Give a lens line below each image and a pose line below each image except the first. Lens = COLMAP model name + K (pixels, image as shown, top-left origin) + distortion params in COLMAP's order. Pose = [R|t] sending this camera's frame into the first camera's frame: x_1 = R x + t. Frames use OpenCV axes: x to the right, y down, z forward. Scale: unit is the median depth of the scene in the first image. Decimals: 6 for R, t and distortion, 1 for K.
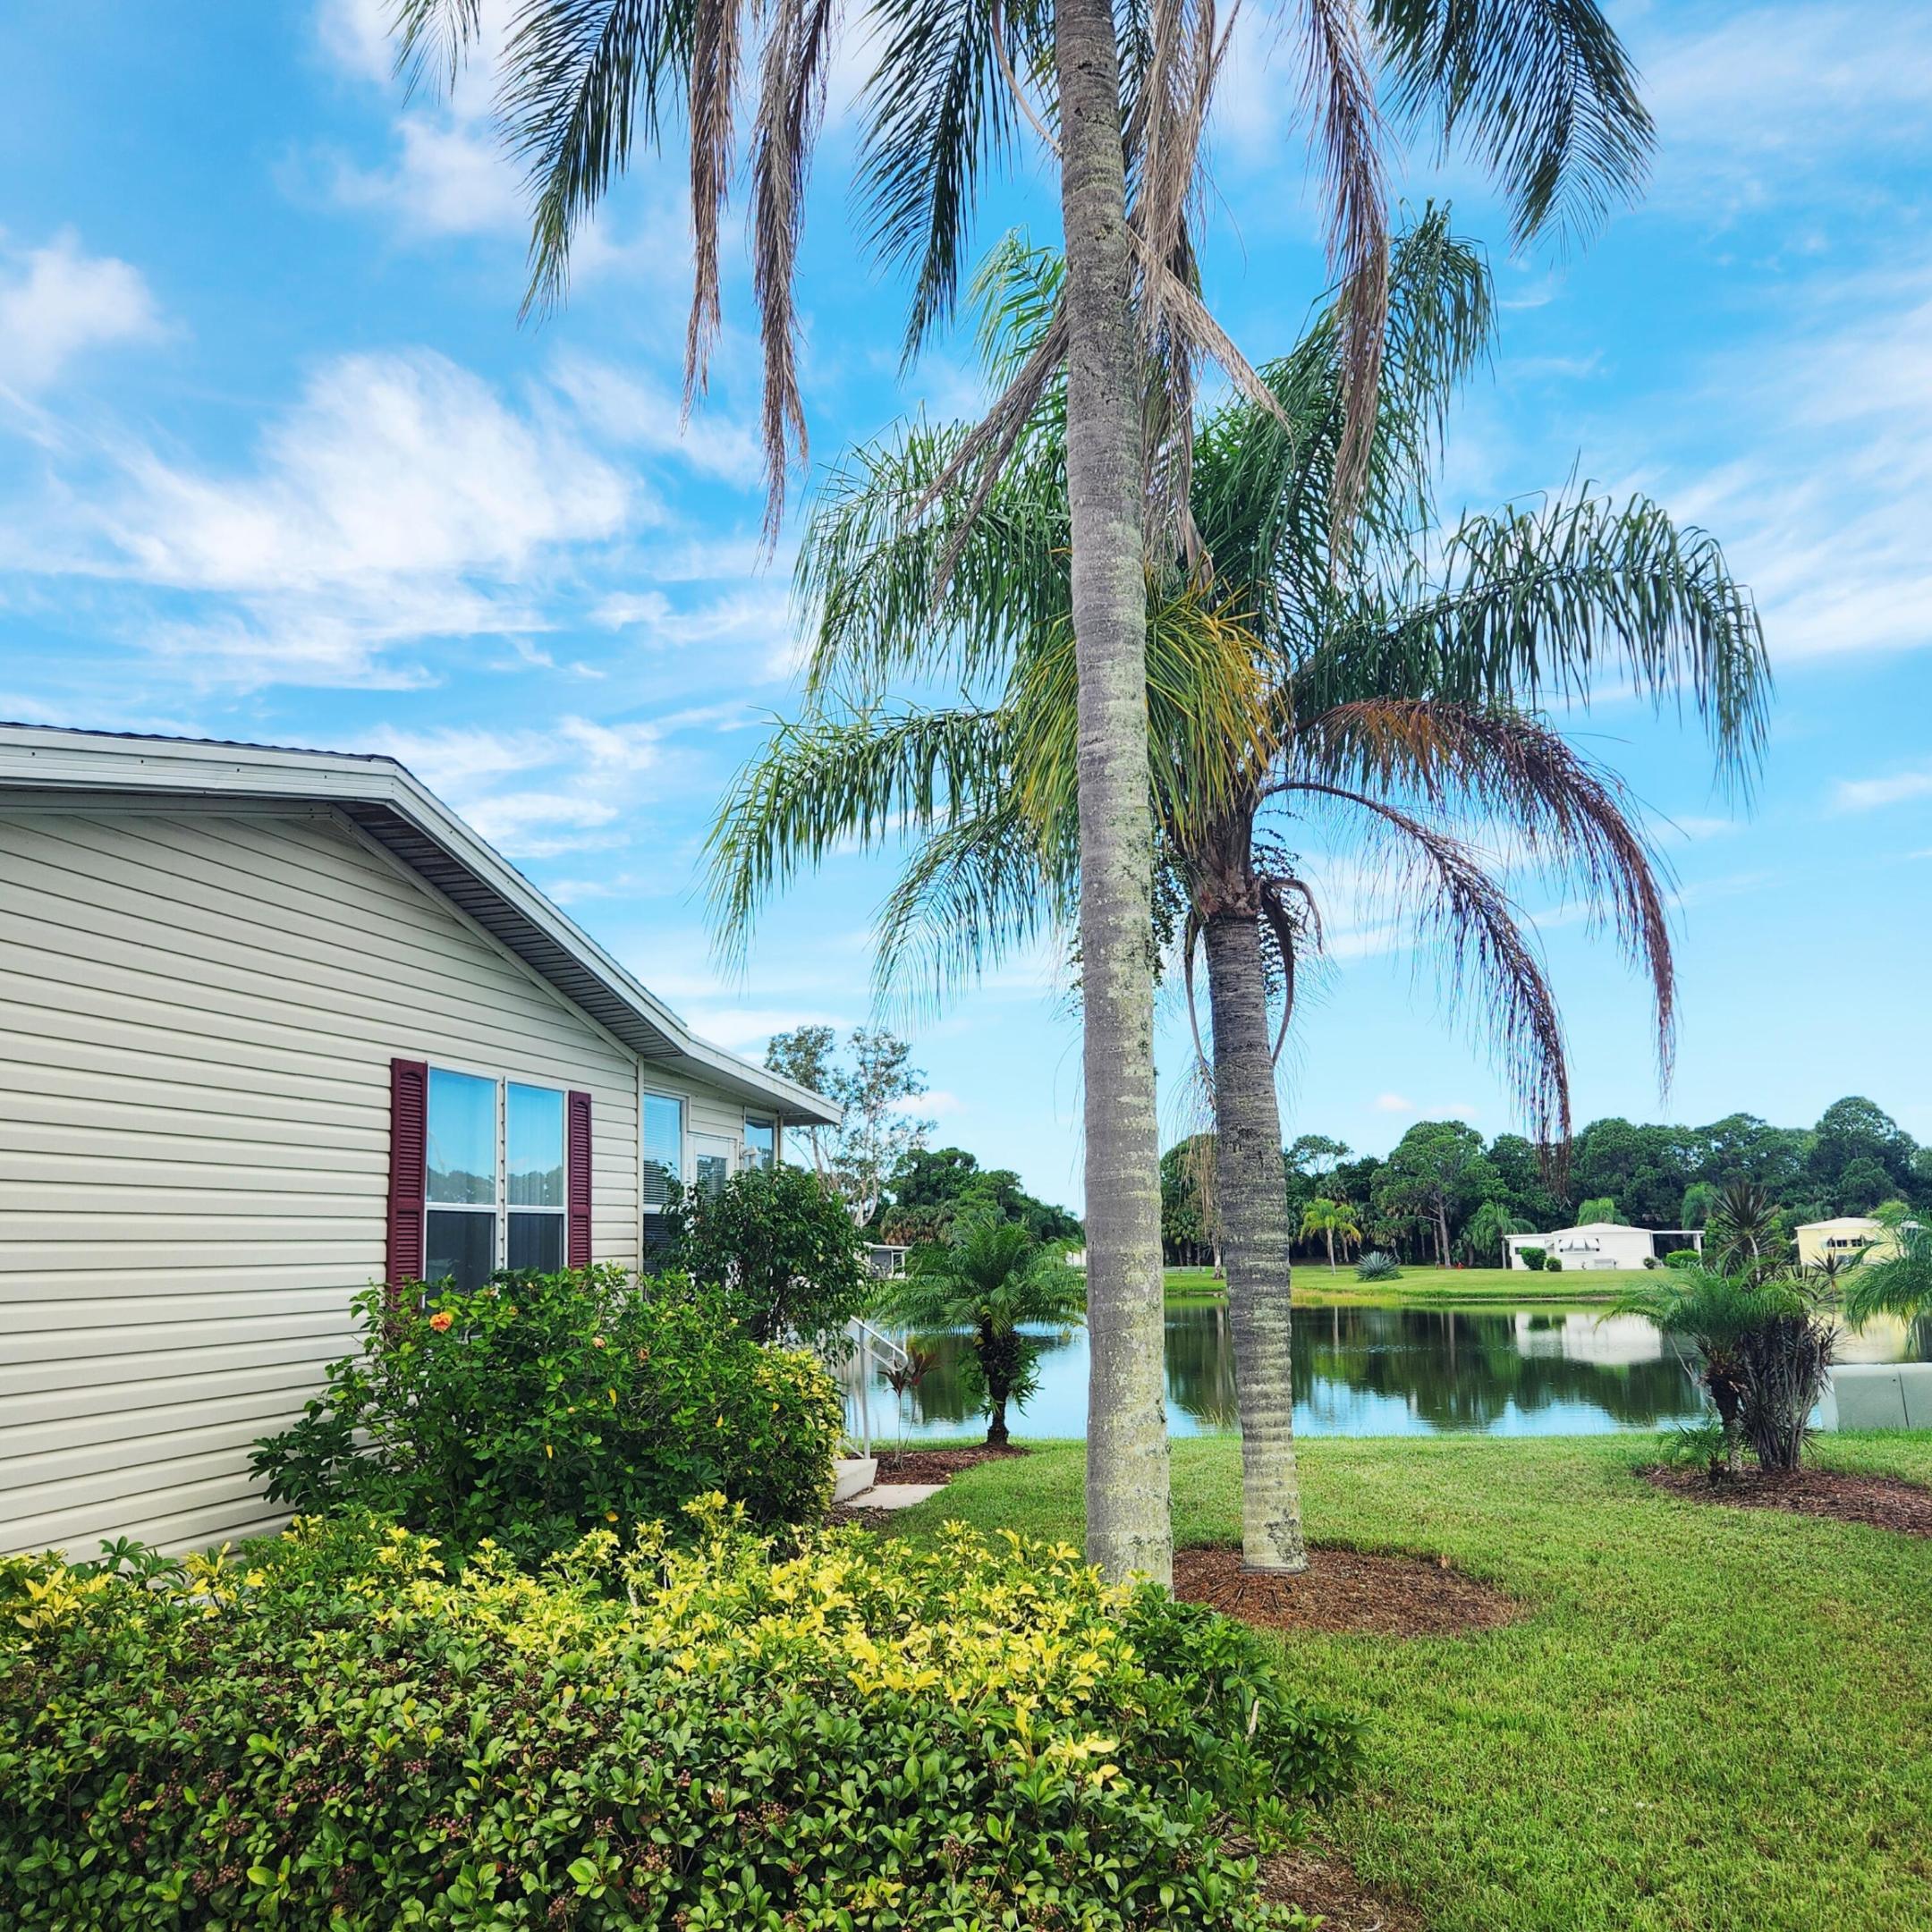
lens RADIAL K [[1813.4, 0, 968.7], [0, 1813.4, 923.6], [0, 0, 1]] dist [0.056105, -0.014719]
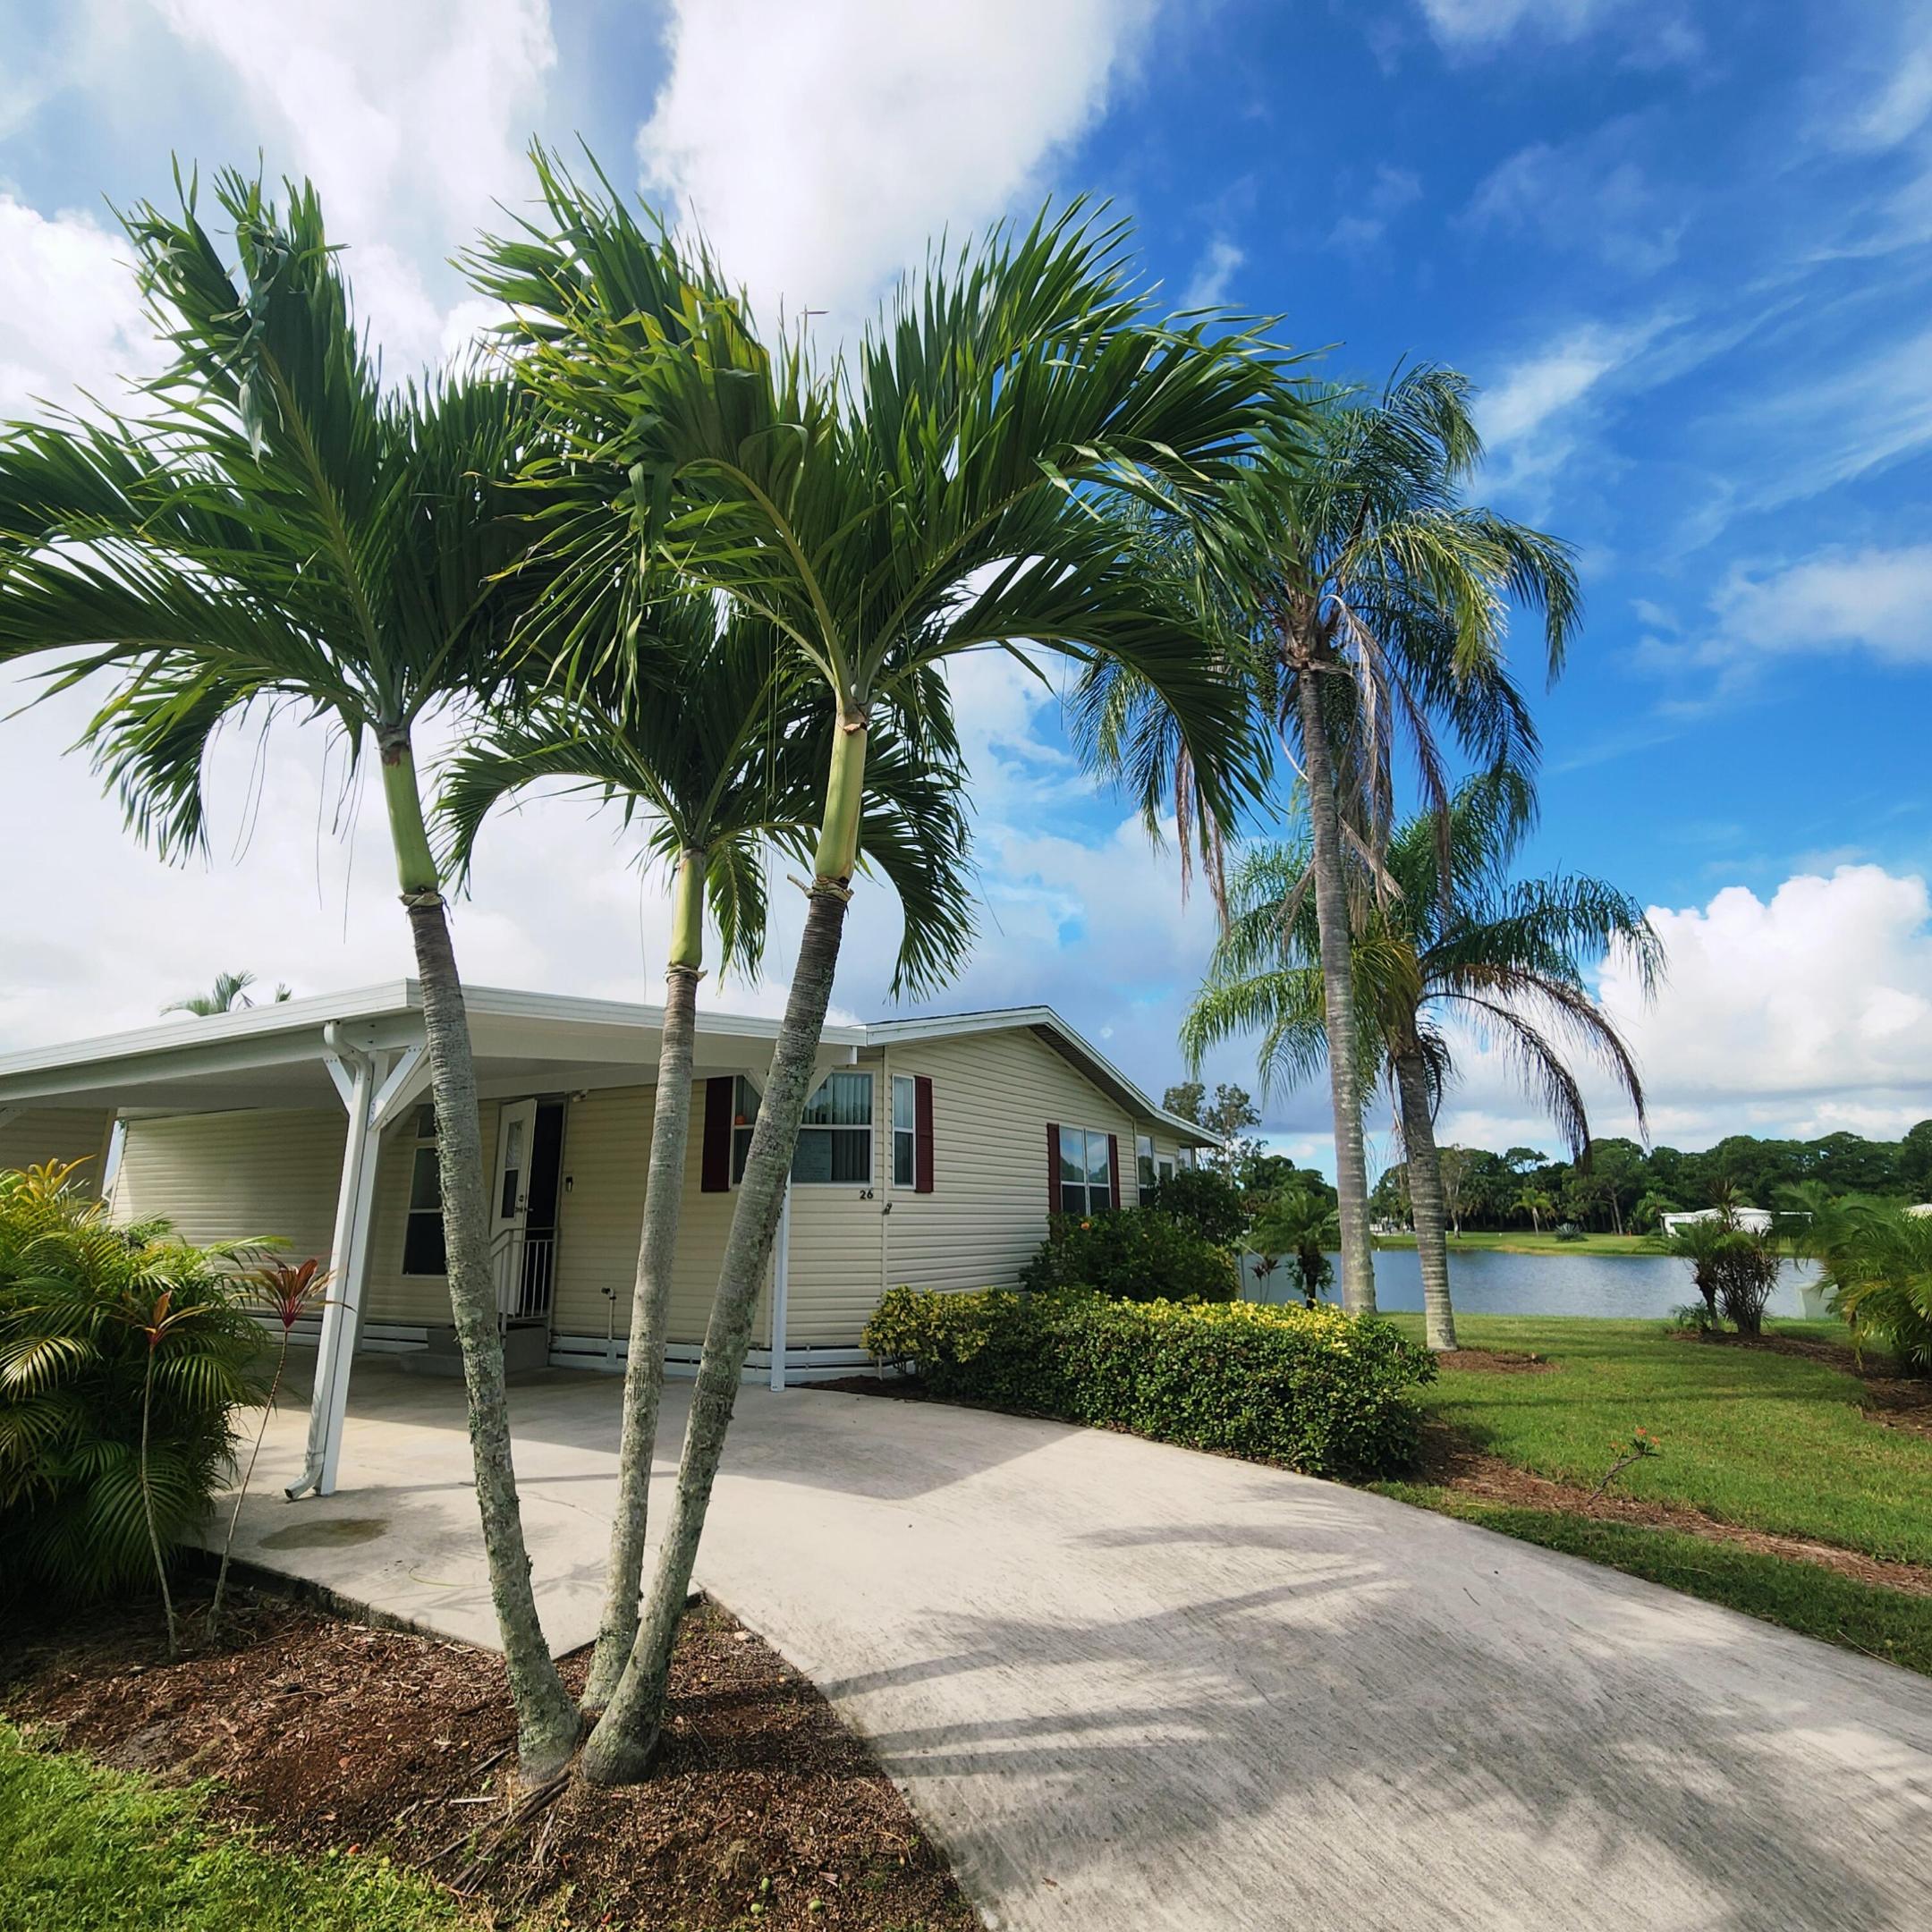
lens RADIAL K [[1090.4, 0, 961.8], [0, 1090.4, 976.4], [0, 0, 1]] dist [0.008573, -0.009013]
pose [[0.959145, -0.042220, -0.279745, -0.001036], [0.031481, 0.998589, -0.042773, -0.020261], [0.281156, 0.032219, 0.959121, -0.143424]]
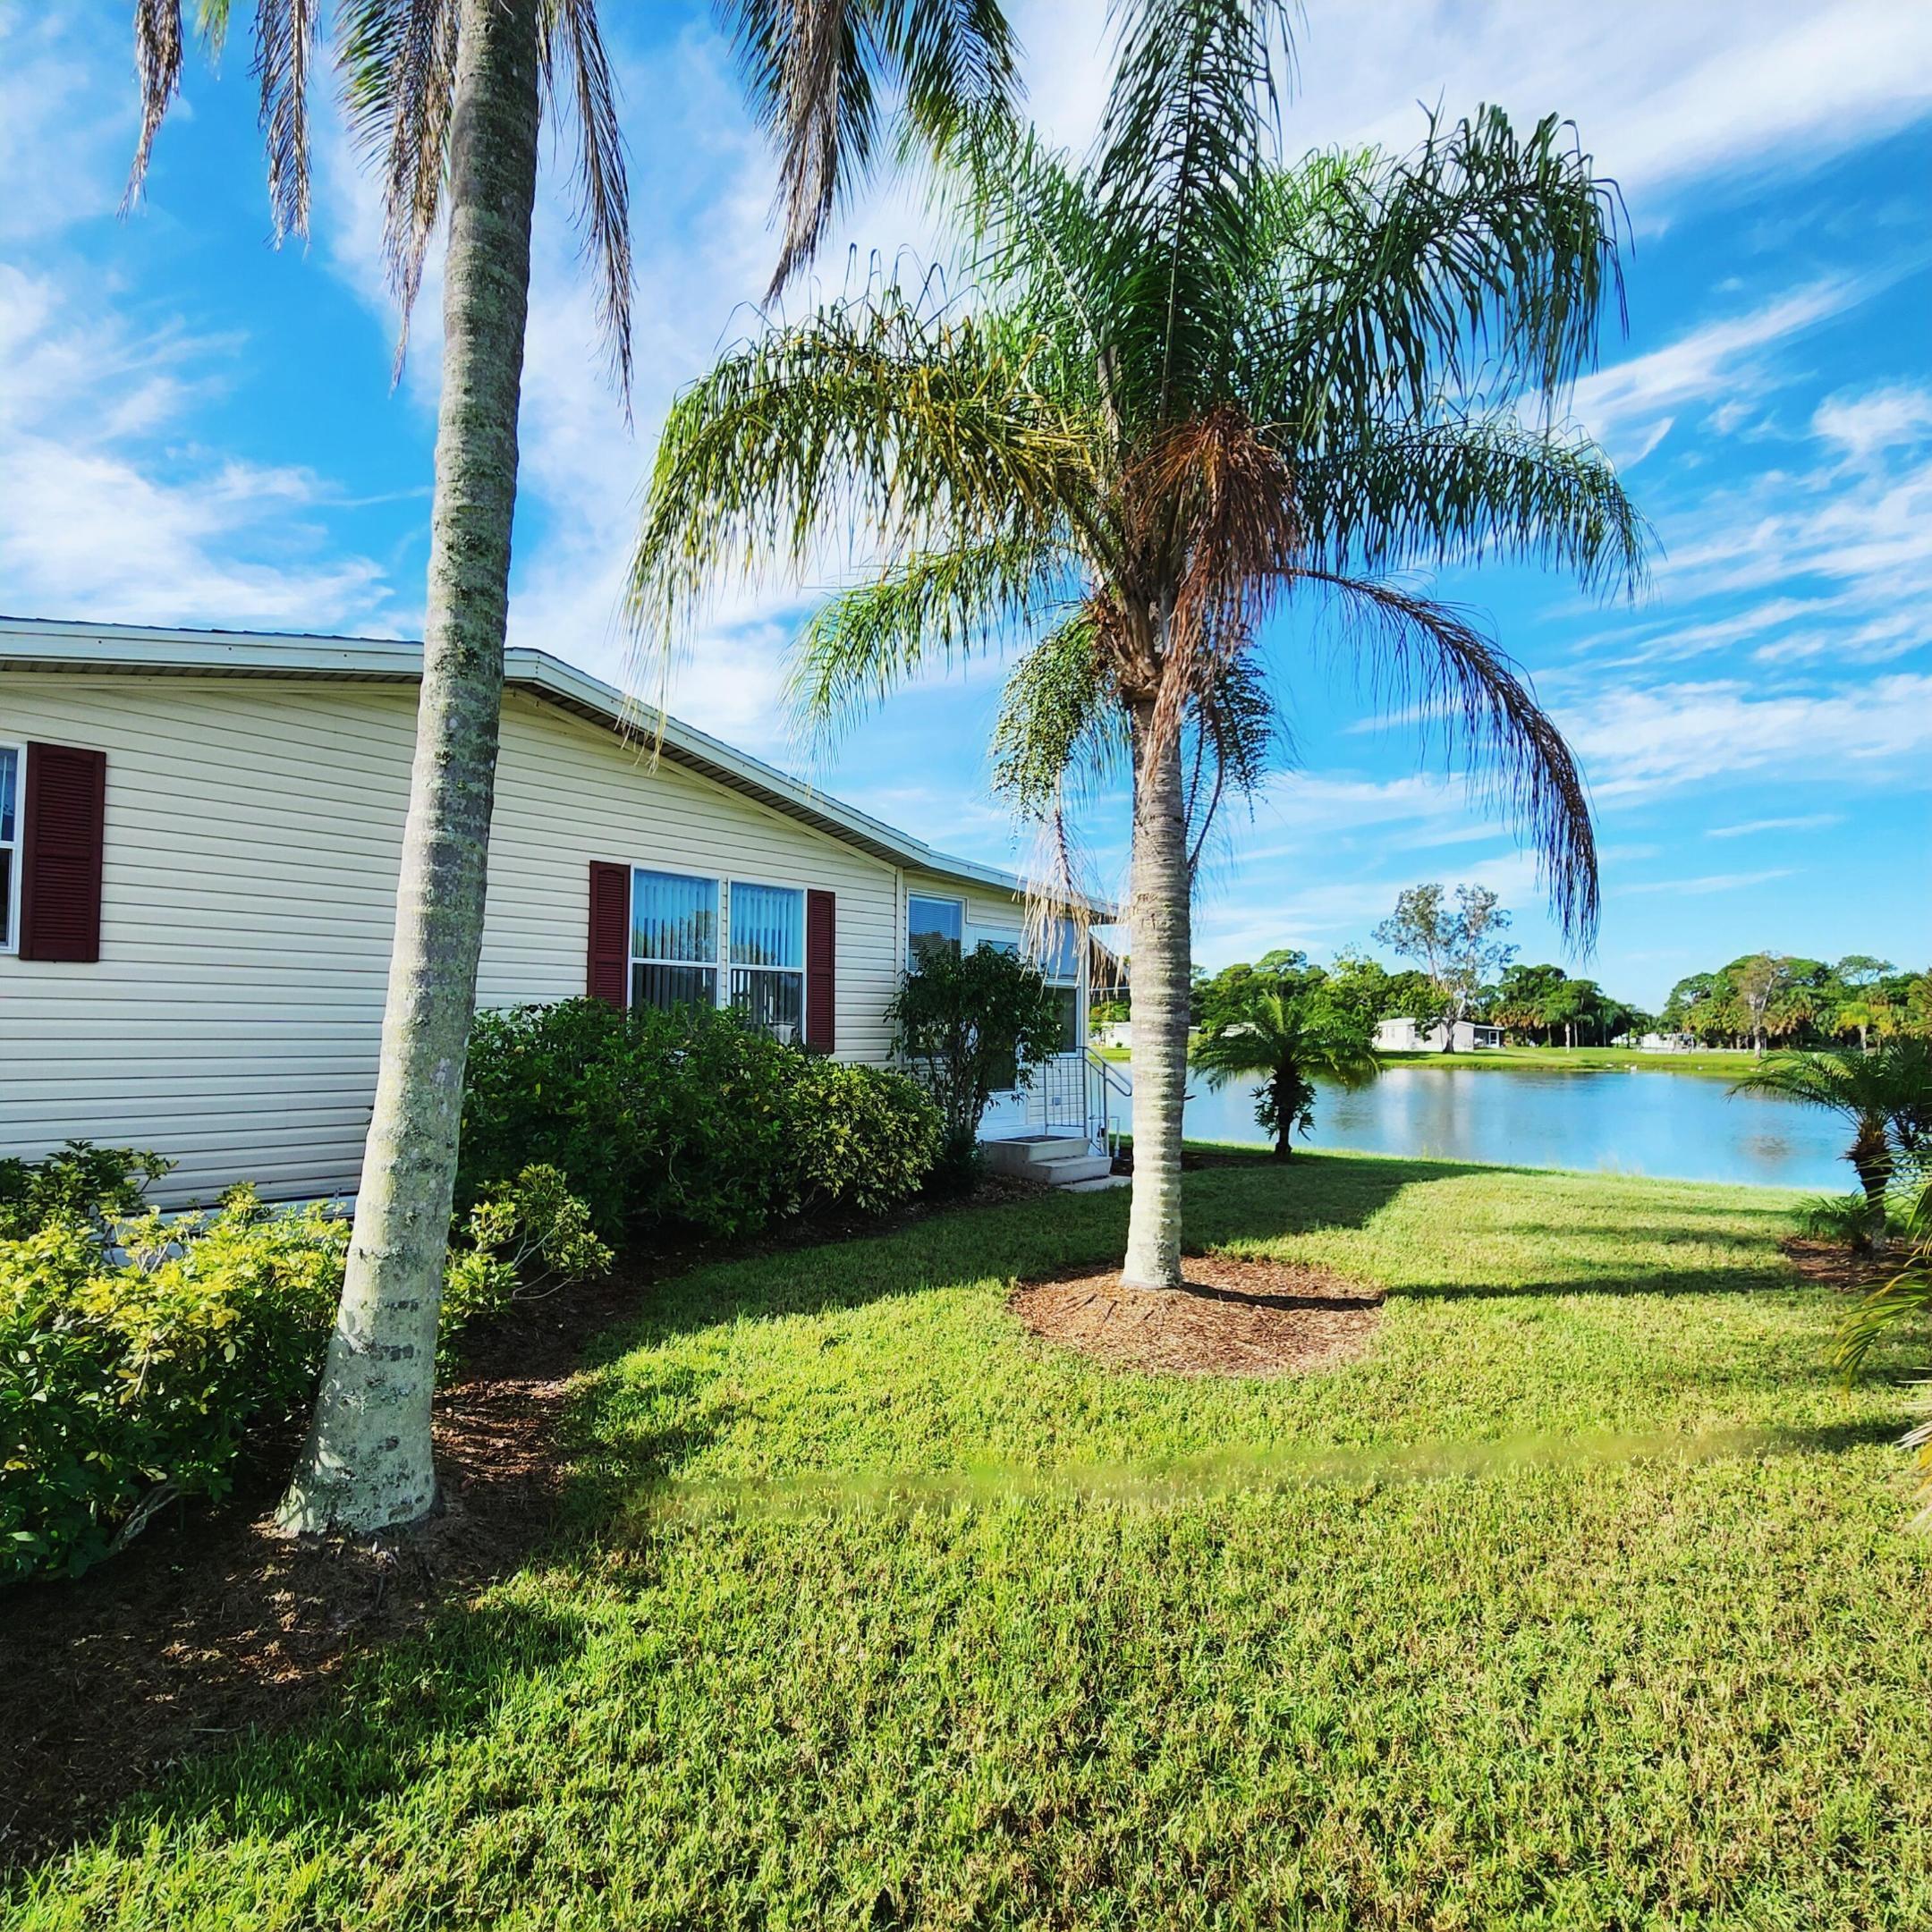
lens RADIAL K [[1060.3, 0, 972.5], [0, 1060.3, 968.5], [0, 0, 1]] dist [0.000203, -0.002800]
pose [[0.862201, 0.006277, -0.506527, 0.120288], [0.057277, 0.992303, 0.109793, 0.026006], [0.503318, -0.123676, 0.855205, 0.126494]]
